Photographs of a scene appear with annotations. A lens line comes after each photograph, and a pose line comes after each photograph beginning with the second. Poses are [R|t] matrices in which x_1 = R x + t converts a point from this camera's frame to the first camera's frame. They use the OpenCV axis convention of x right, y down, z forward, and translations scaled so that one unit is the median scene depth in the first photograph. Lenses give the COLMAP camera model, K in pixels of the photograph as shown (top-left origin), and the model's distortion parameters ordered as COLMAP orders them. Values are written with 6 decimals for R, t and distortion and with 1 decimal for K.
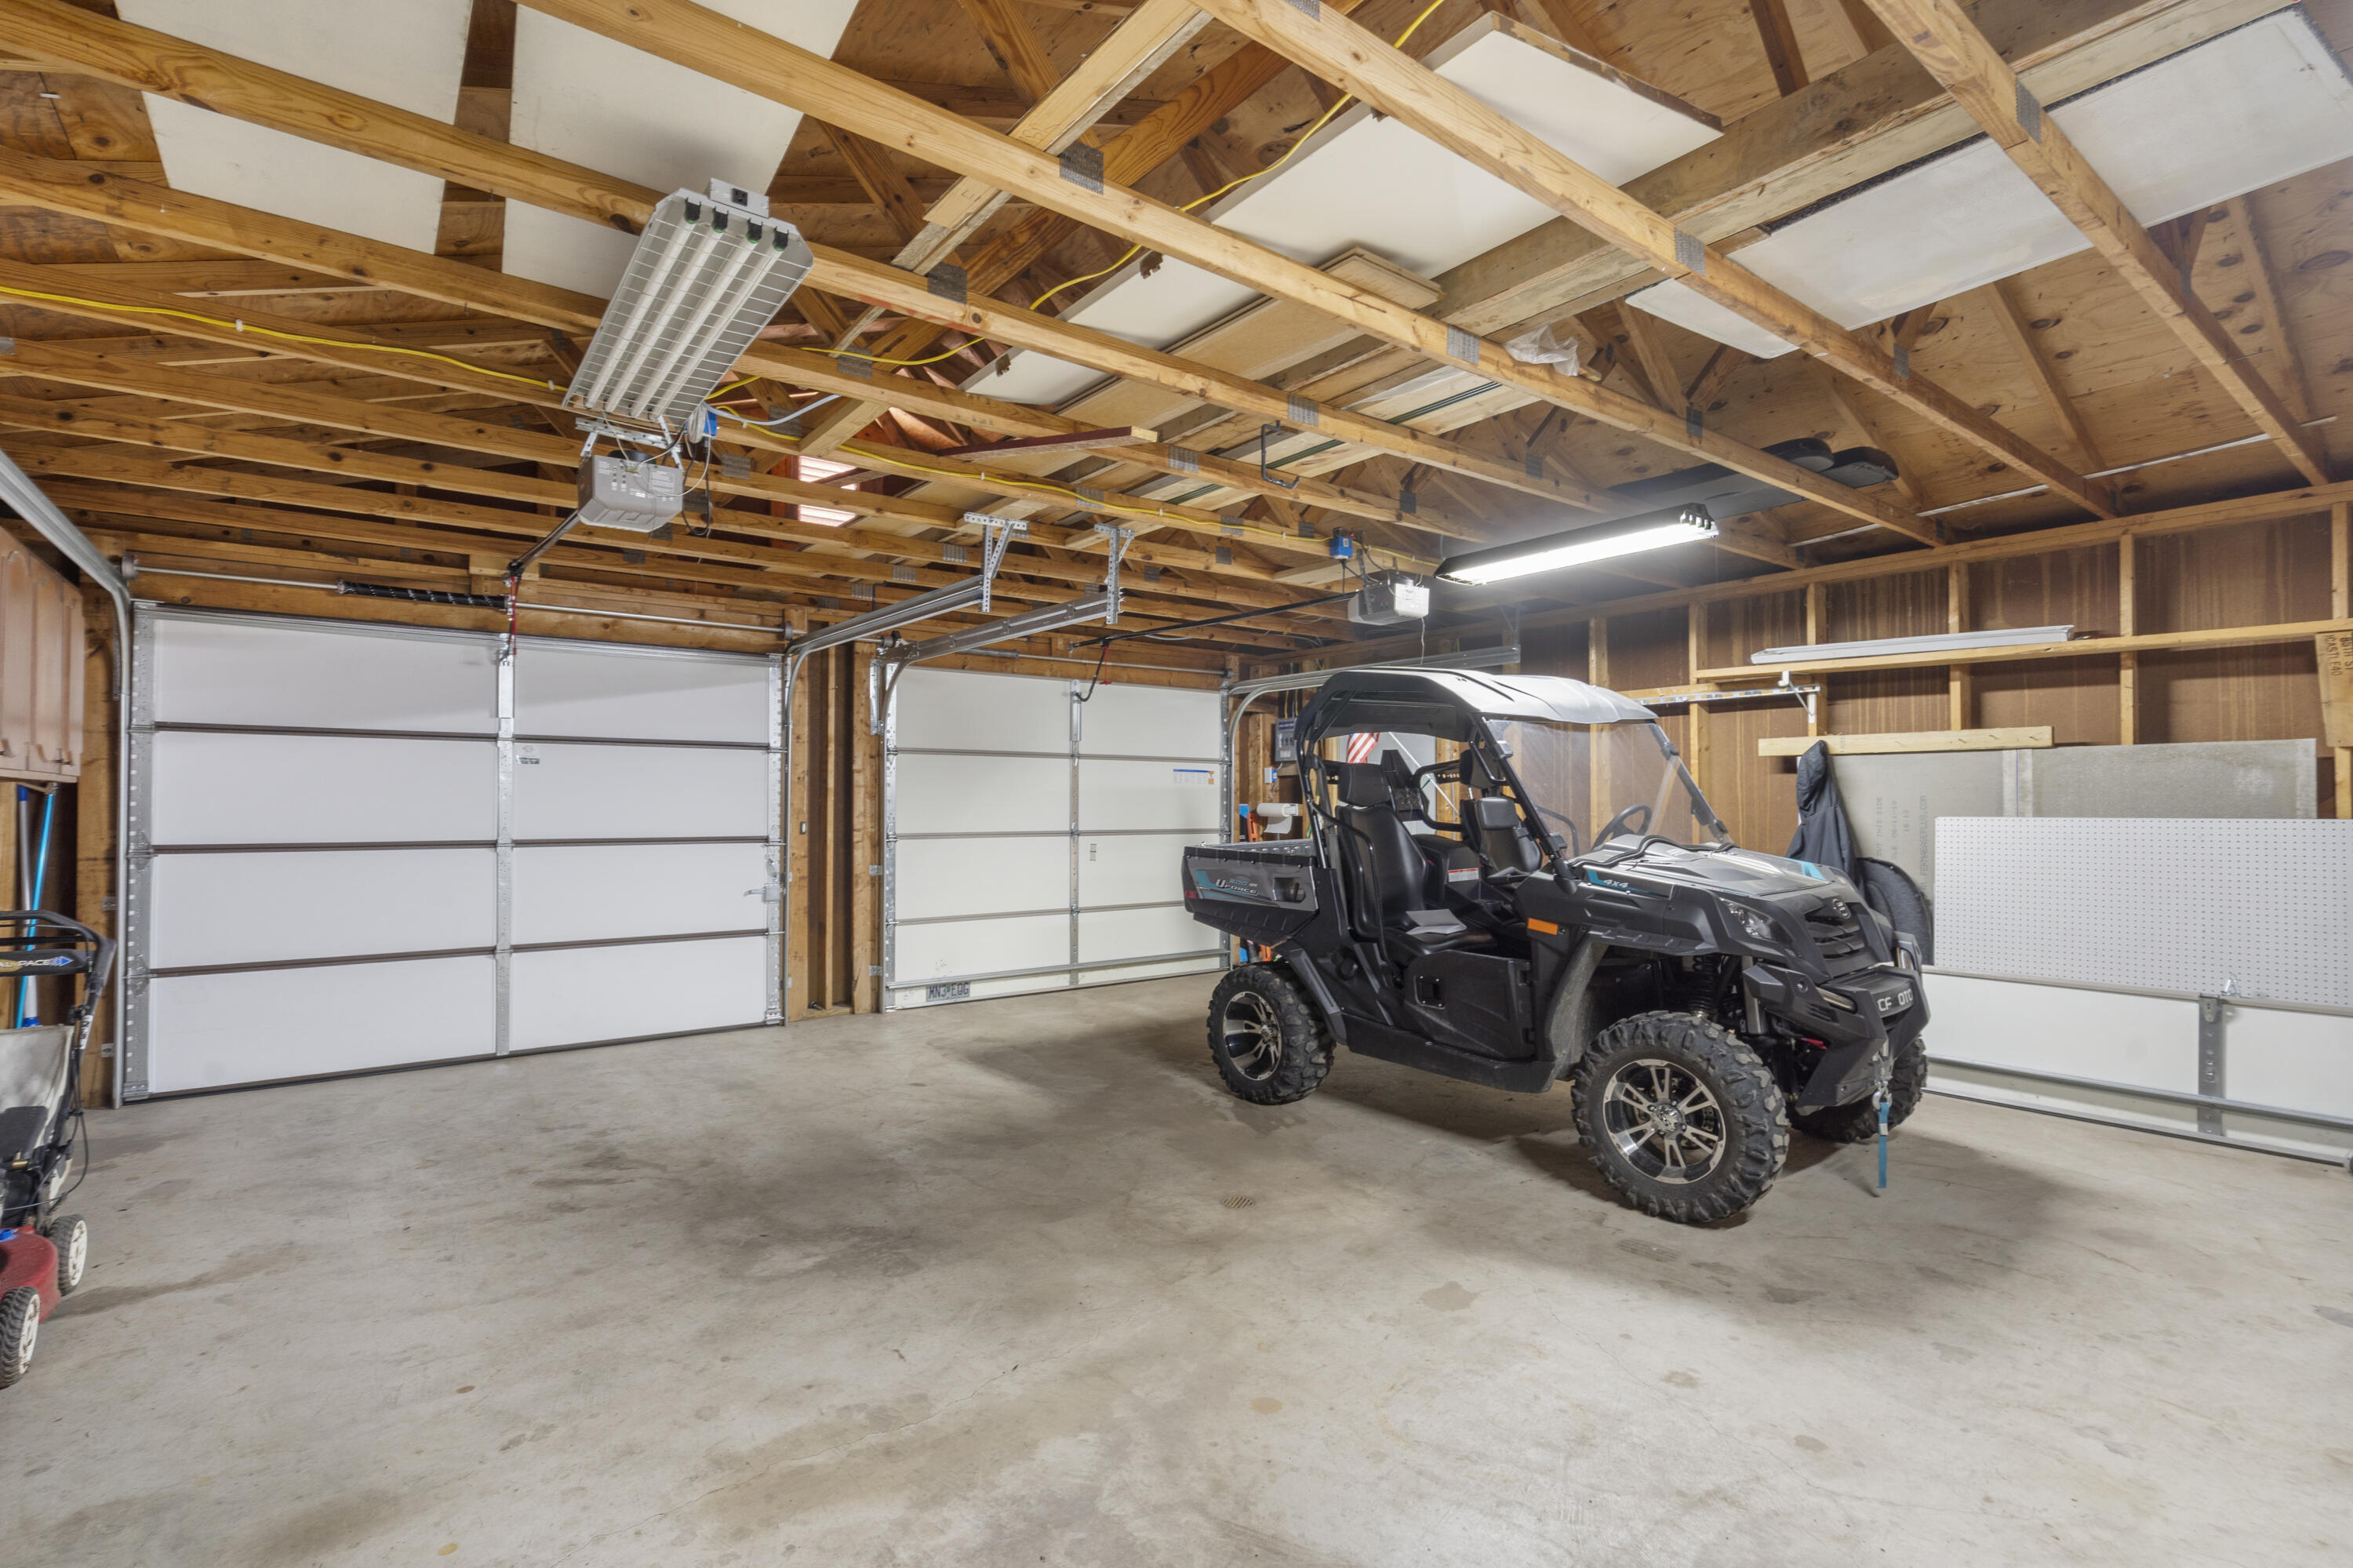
lens RADIAL K [[1078.6, 0, 1176.5], [0, 1078.6, 784.0], [0, 0, 1]] dist [0.000766, -0.000208]
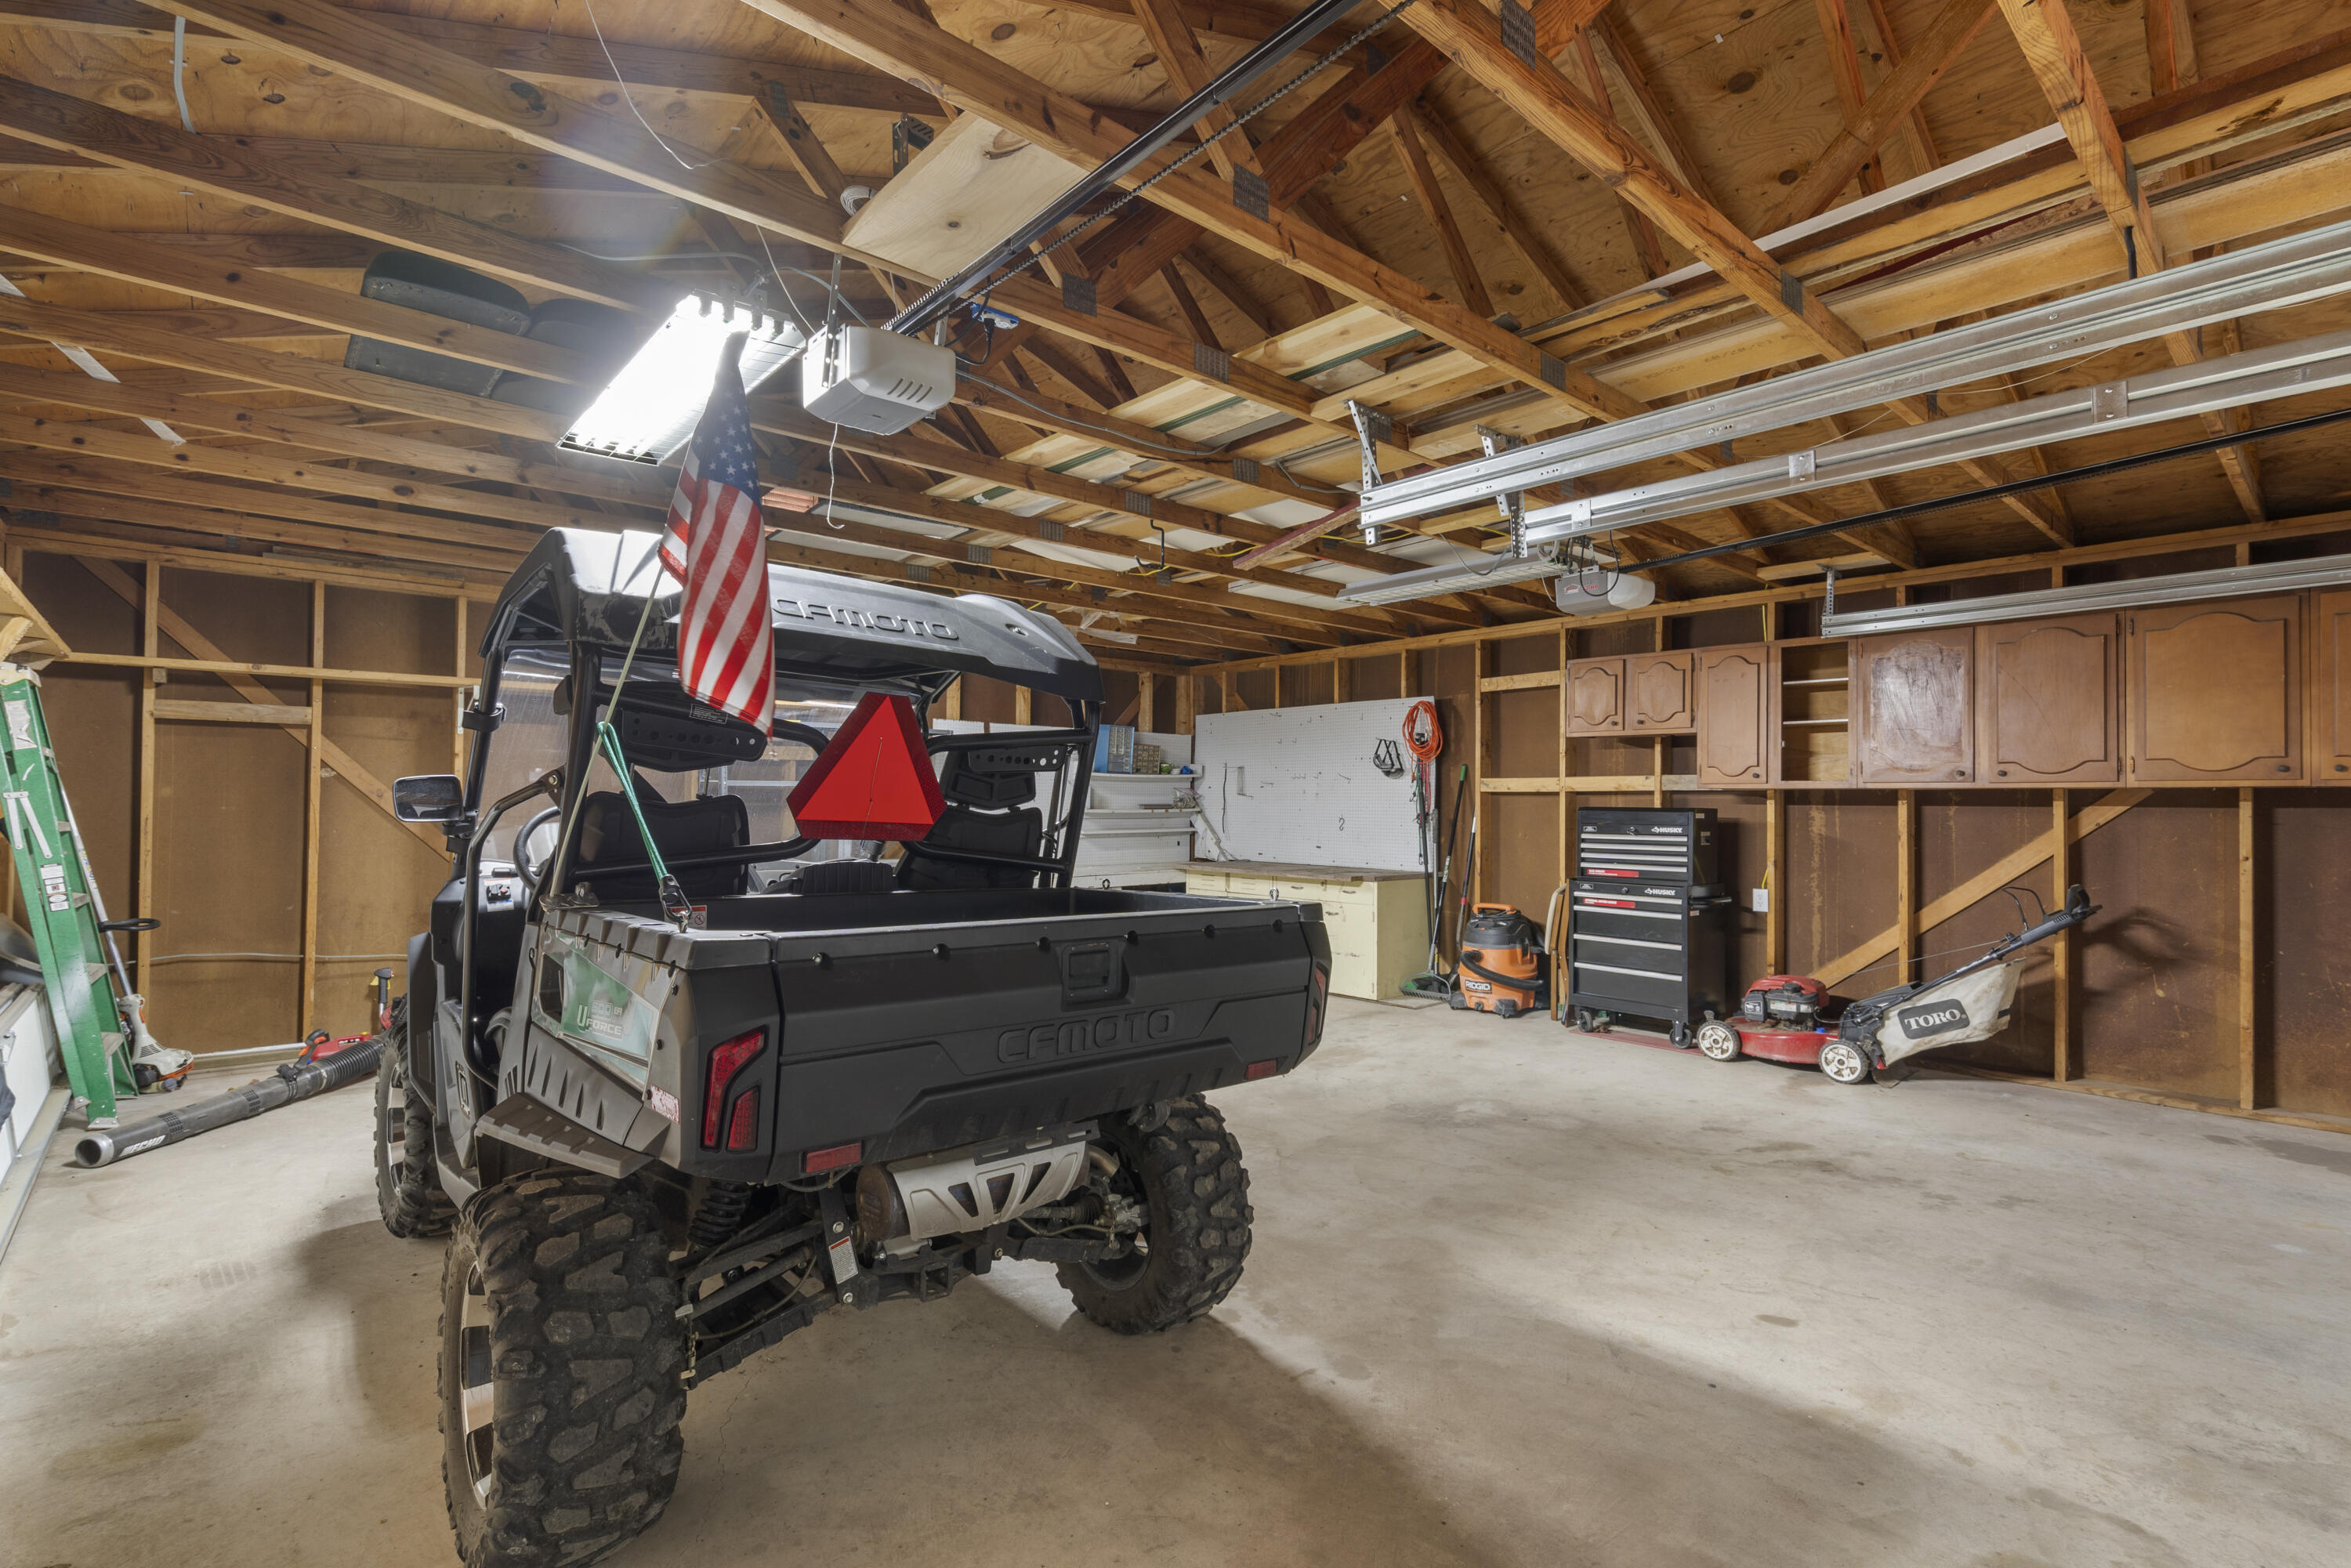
lens RADIAL K [[1077.6, 0, 1175.5], [0, 1077.6, 784.0], [0, 0, 1]] dist [0.000766, -0.000208]
pose [[-0.997311, -0.004233, -0.073160, 0.139869], [-0.001670, 0.999384, -0.035065, 0.034903], [0.073263, -0.034849, -0.996704, 2.013084]]
